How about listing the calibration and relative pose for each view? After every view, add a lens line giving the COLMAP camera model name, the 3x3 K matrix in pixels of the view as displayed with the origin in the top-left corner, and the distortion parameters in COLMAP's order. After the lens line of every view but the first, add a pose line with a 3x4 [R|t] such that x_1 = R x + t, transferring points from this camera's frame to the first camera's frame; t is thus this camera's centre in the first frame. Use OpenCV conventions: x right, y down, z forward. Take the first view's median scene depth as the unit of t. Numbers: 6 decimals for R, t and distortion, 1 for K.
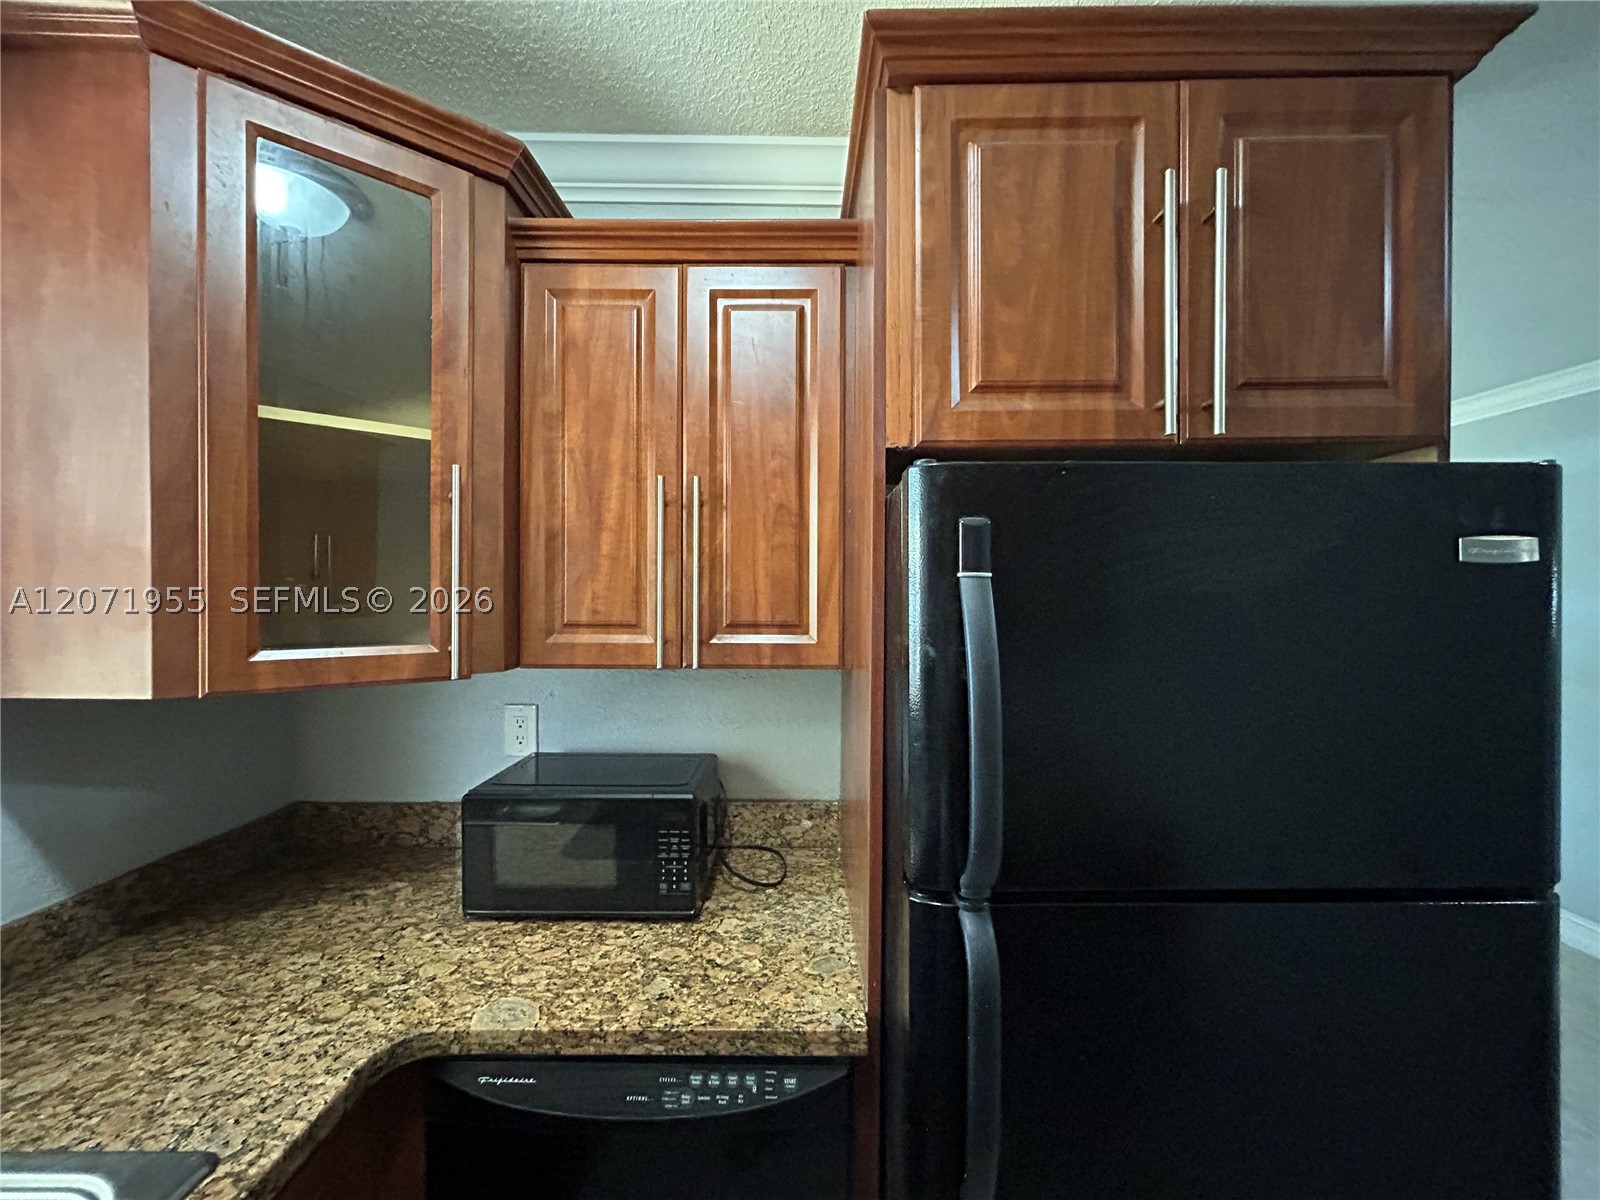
lens RADIAL K [[645.3, 0, 800.9], [0, 645.3, 597.3], [0, 0, 1]] dist [-0.000299, -0.000042]
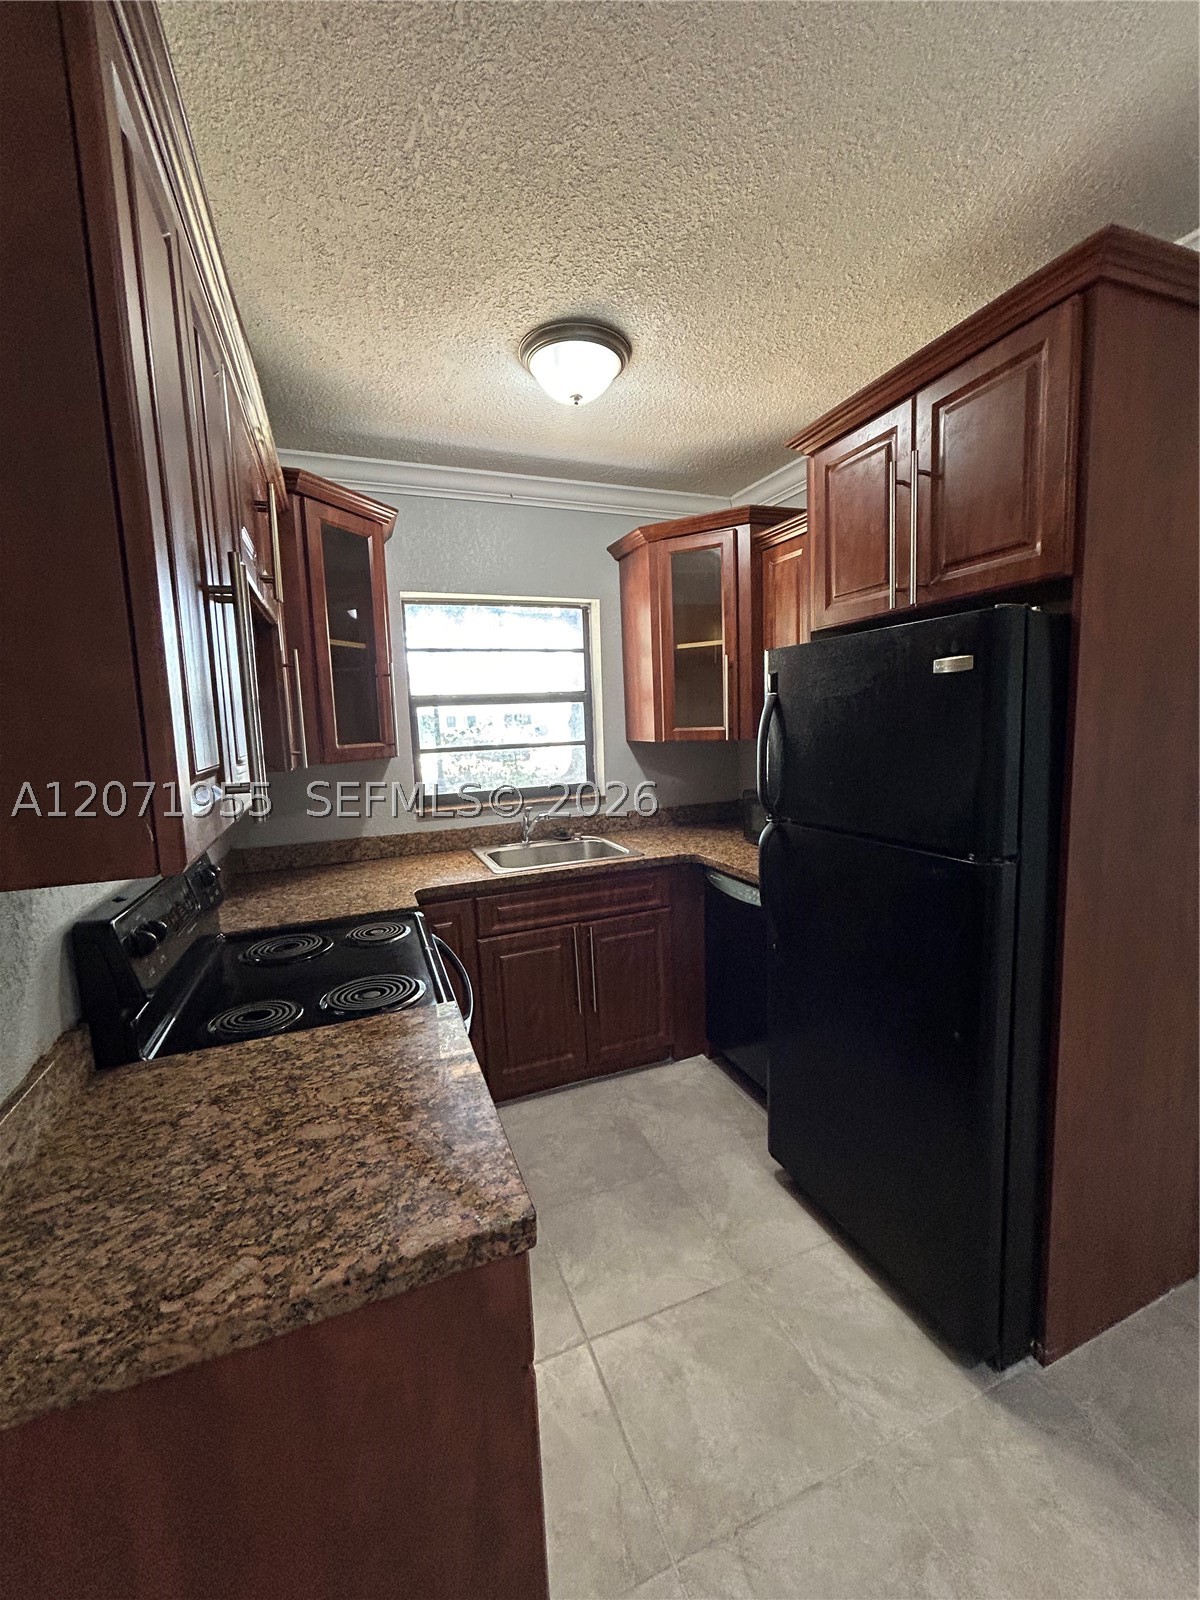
lens RADIAL K [[645.3, 0, 602.9], [0, 645.3, 793.3], [0, 0, 1]] dist [-0.000299, -0.000042]
pose [[0.370253, 0.090667, -0.924495, 1.966947], [0.036884, 0.993006, 0.112158, 0.036161], [0.928198, -0.075626, 0.364320, -0.479357]]
